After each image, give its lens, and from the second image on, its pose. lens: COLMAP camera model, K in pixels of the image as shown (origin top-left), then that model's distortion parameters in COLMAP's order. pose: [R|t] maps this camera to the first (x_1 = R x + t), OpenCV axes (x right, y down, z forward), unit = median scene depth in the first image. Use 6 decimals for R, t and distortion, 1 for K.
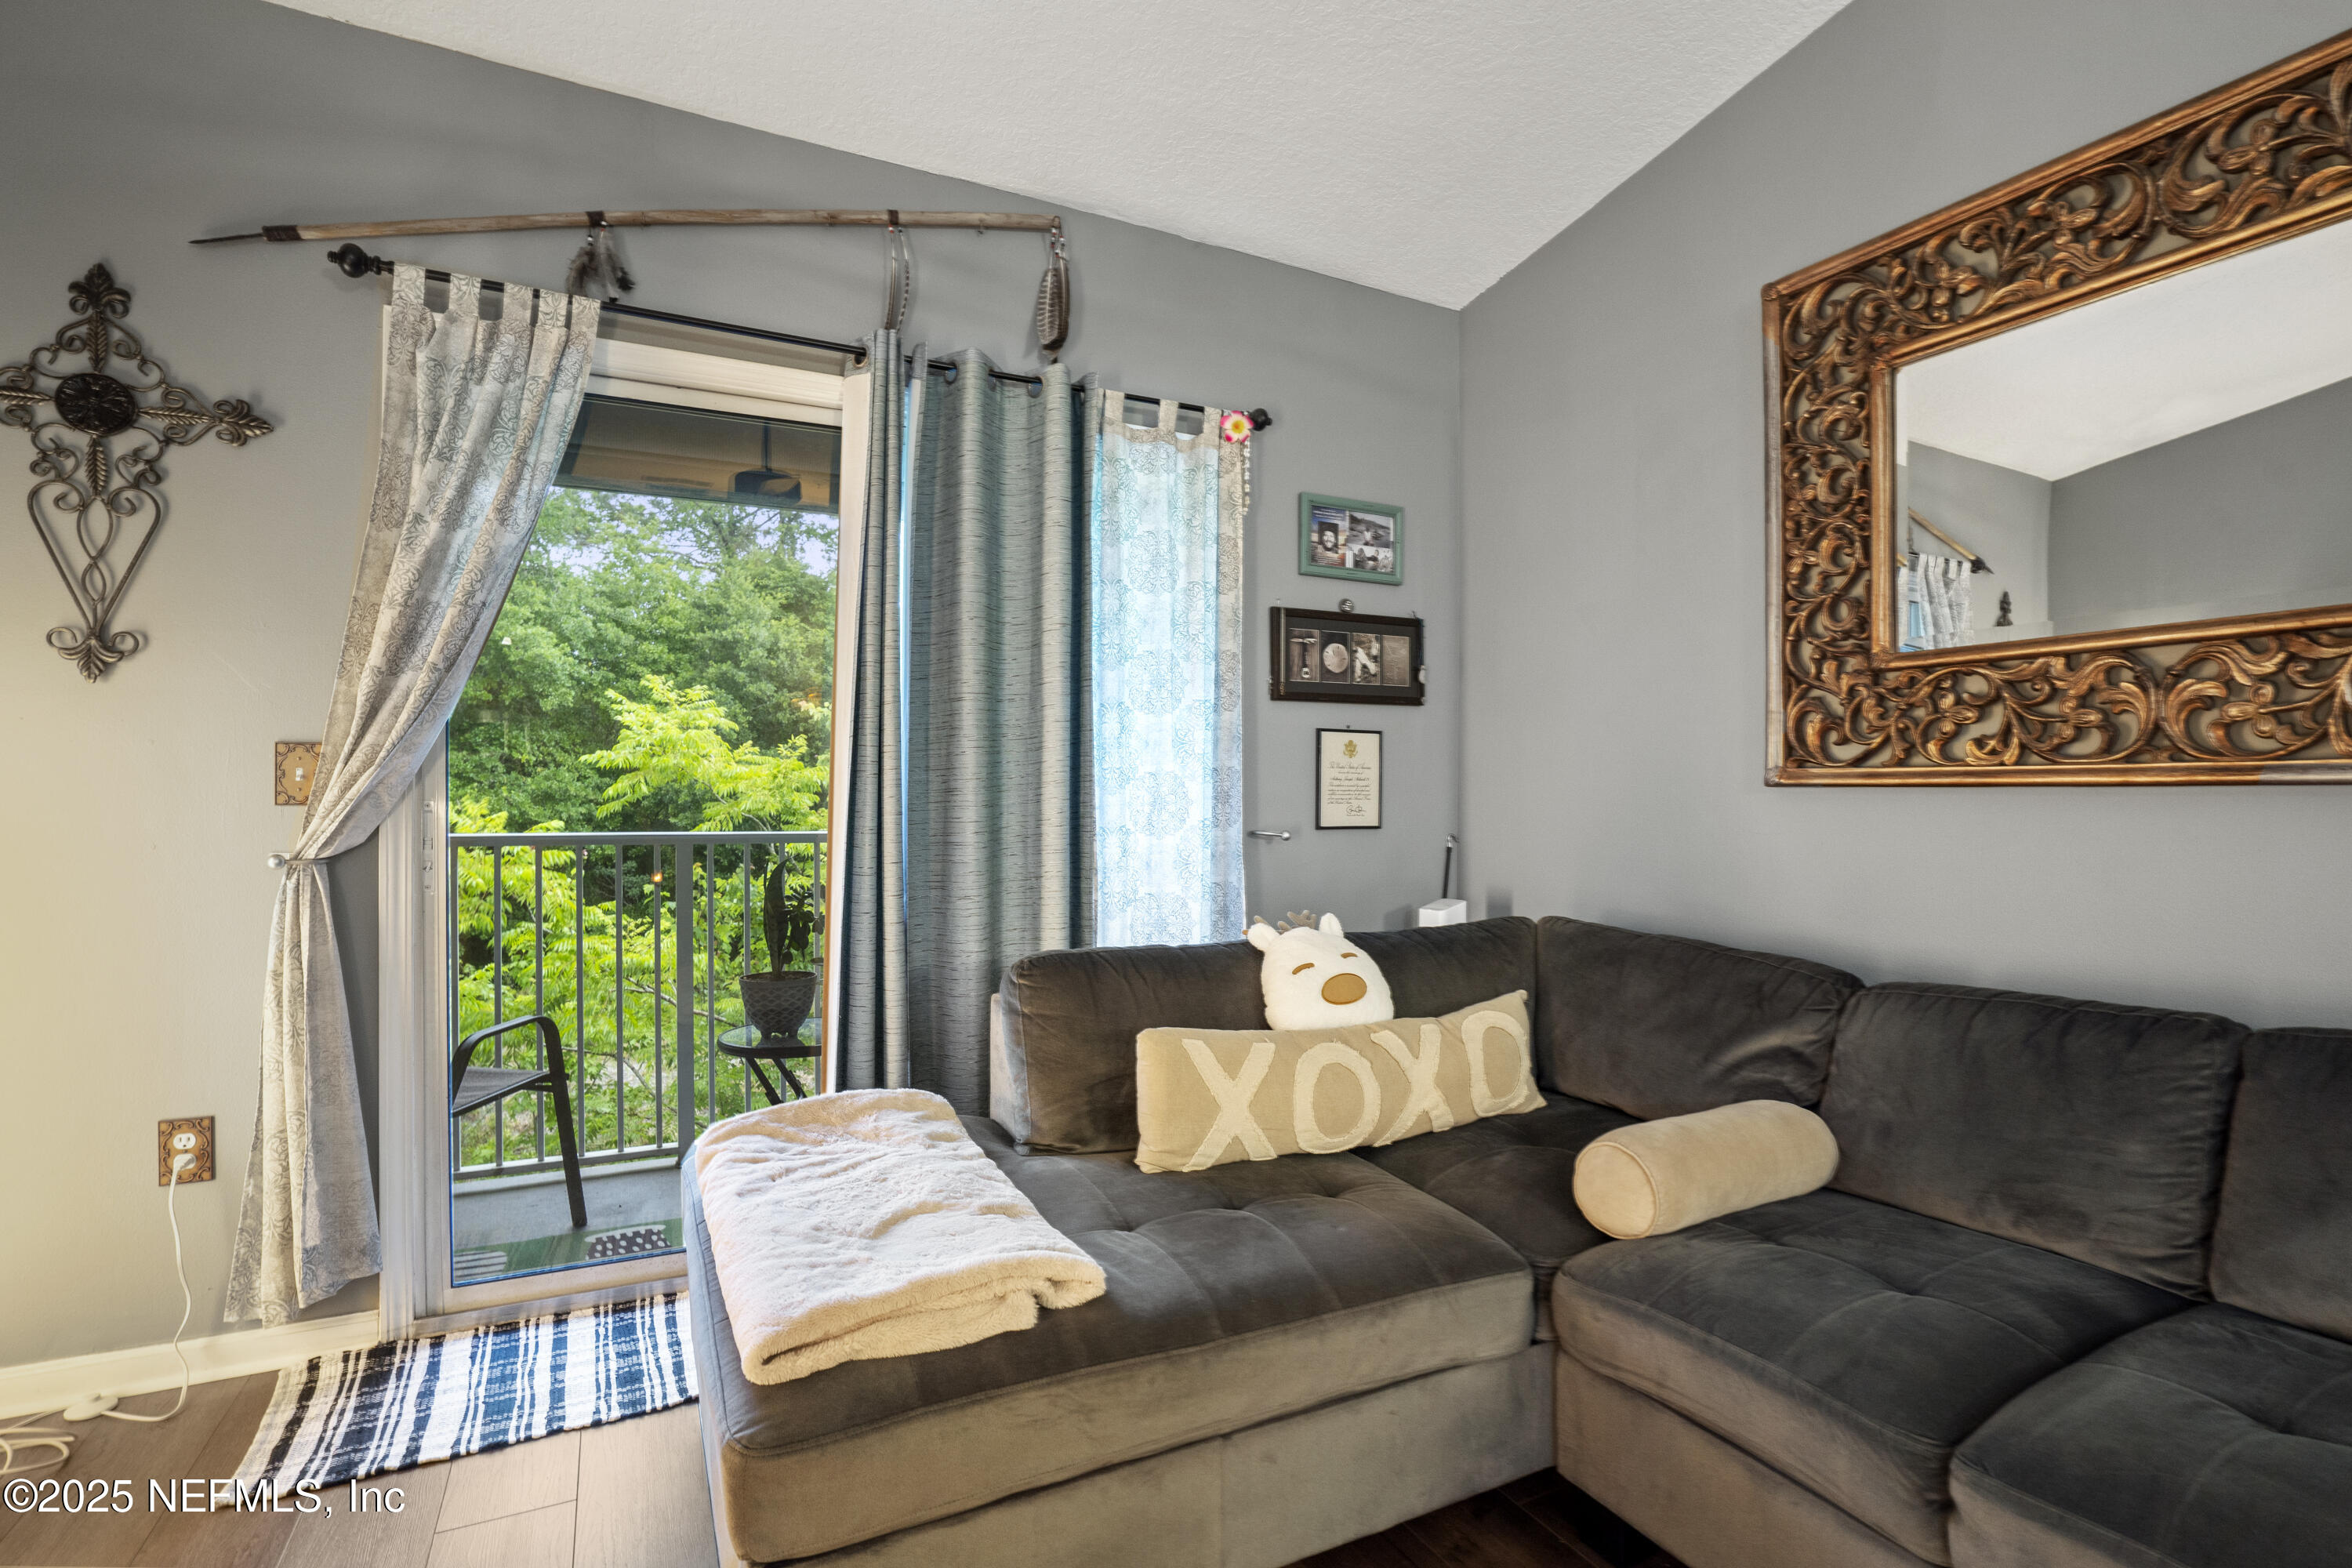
lens RADIAL K [[1123.4, 0, 1188.6], [0, 1123.4, 780.8], [0, 0, 1]] dist [-0.039781, 0.012846]
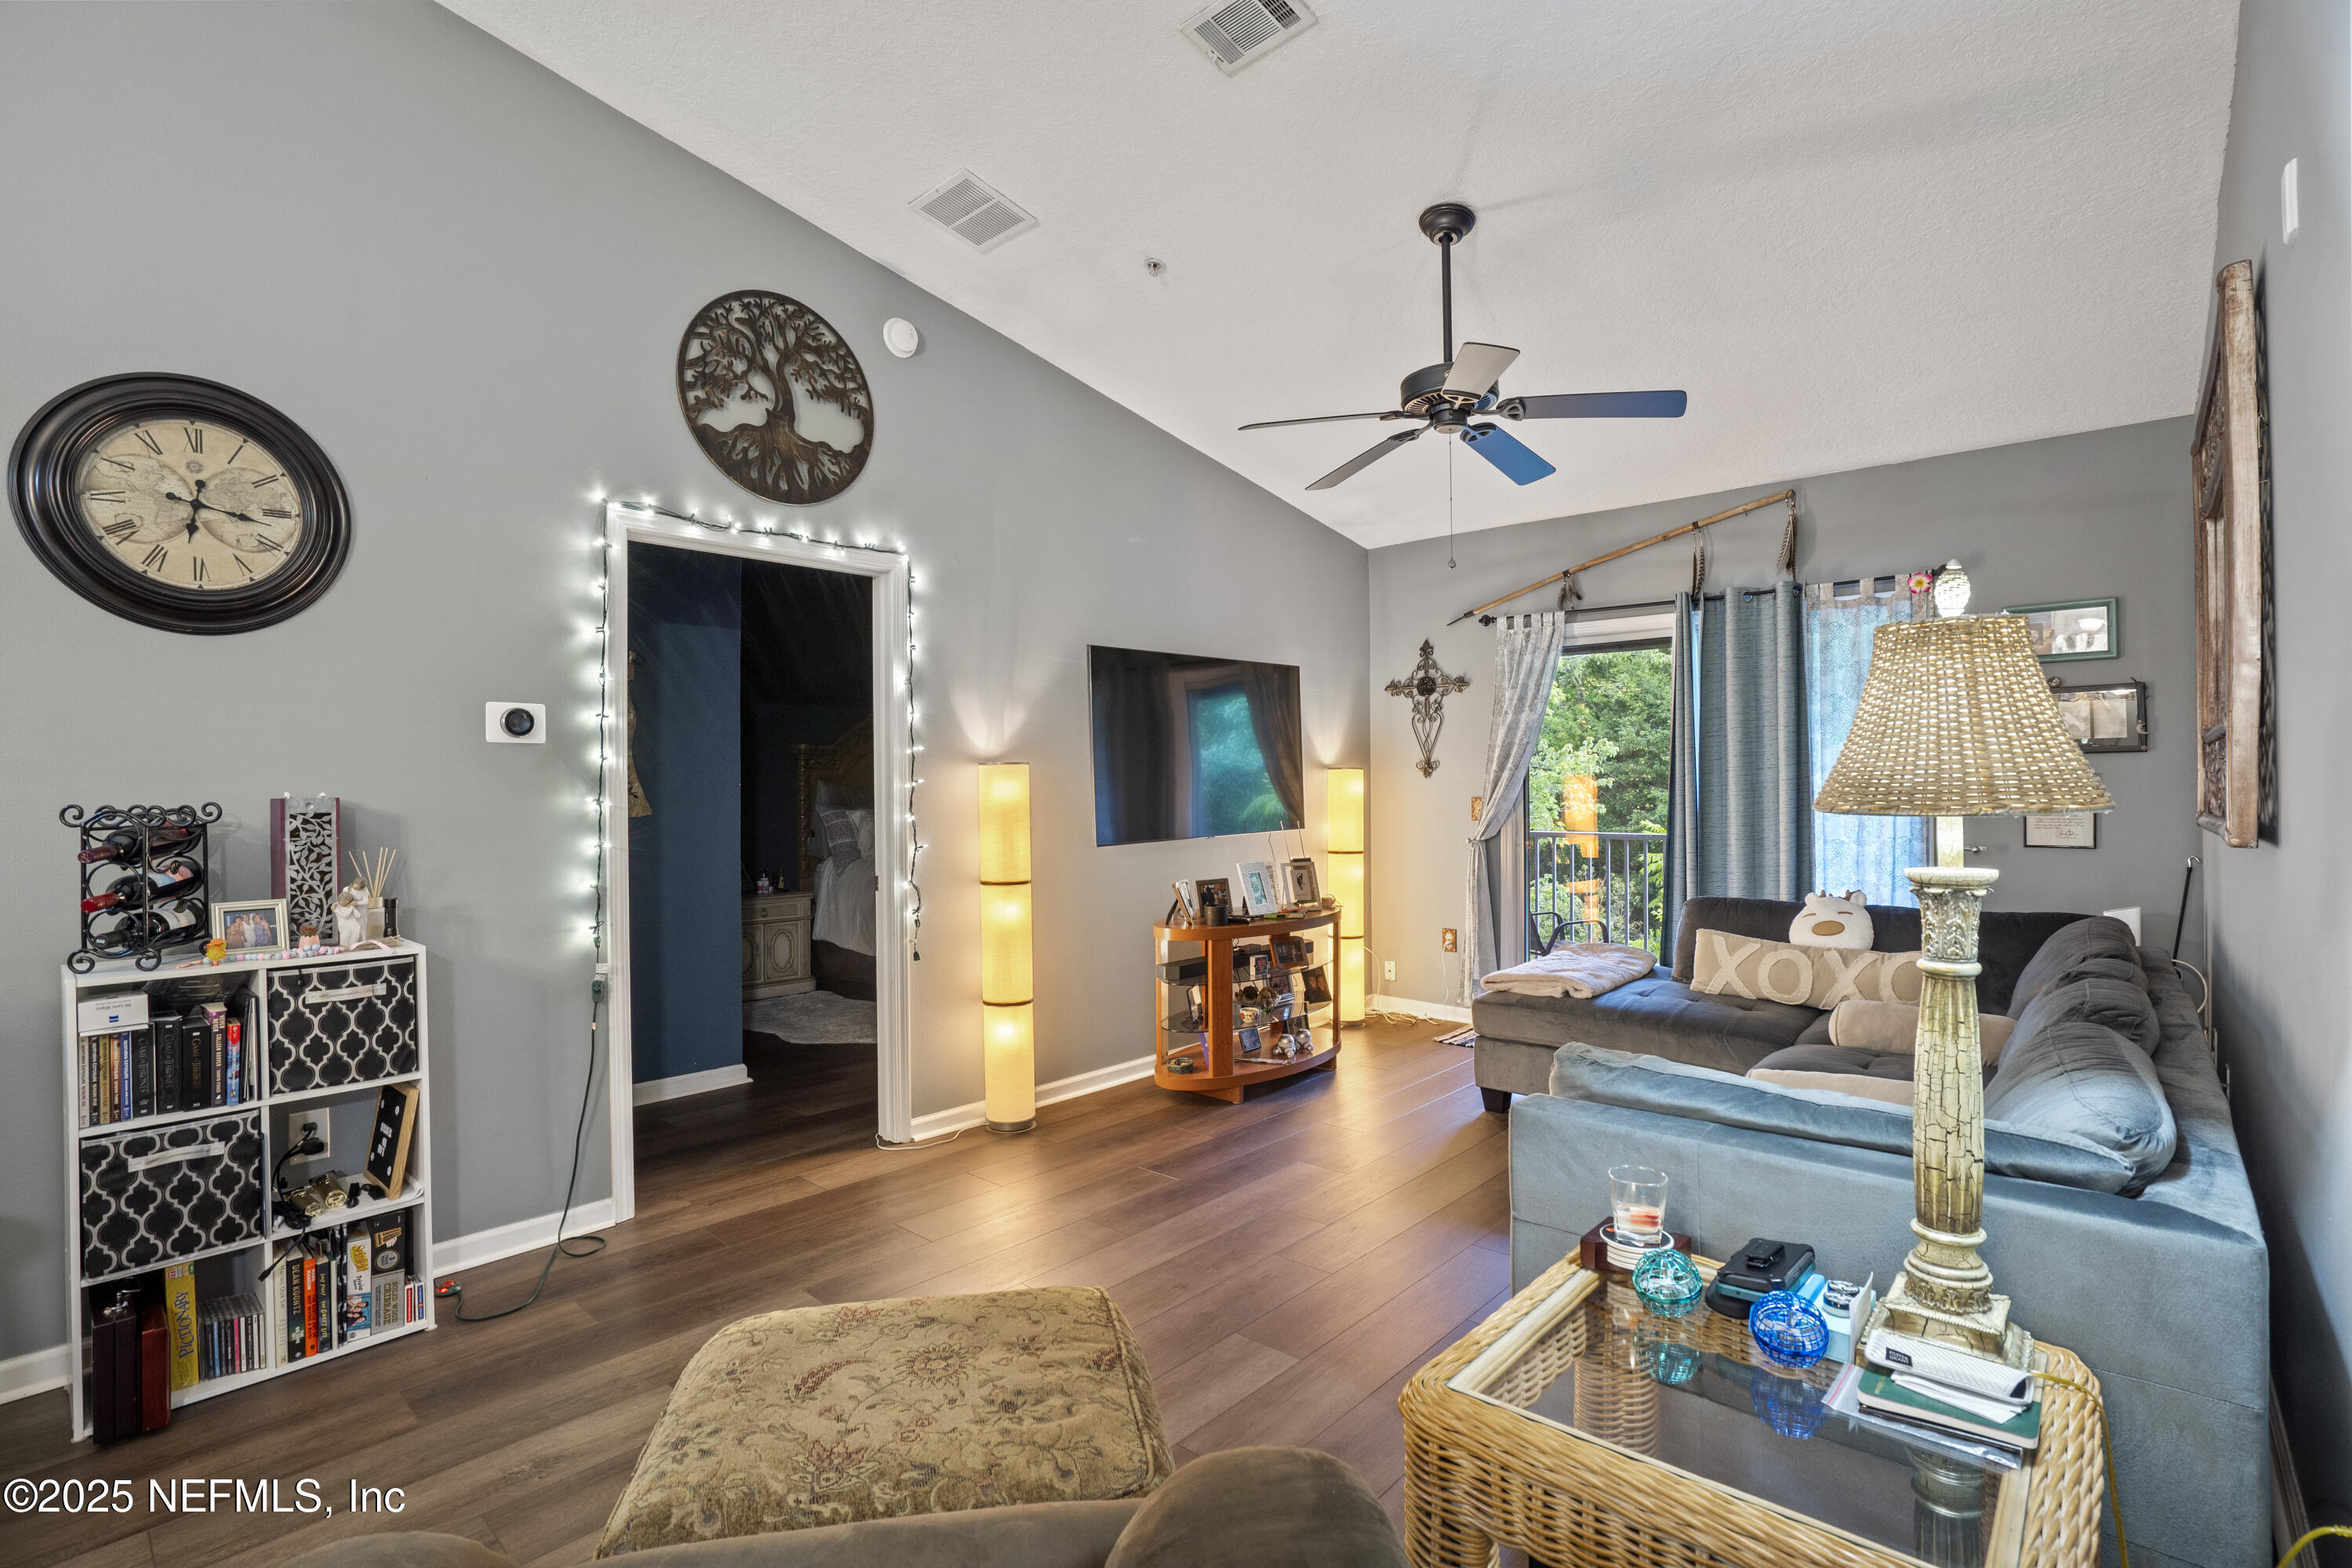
lens RADIAL K [[1123.4, 0, 1182.7], [0, 1123.4, 794.7], [0, 0, 1]] dist [-0.039781, 0.012846]
pose [[0.357835, -0.006015, -0.933765, 1.461402], [0.009088, 0.999954, -0.002959, -0.038877], [0.933741, -0.007427, 0.357873, -0.652767]]
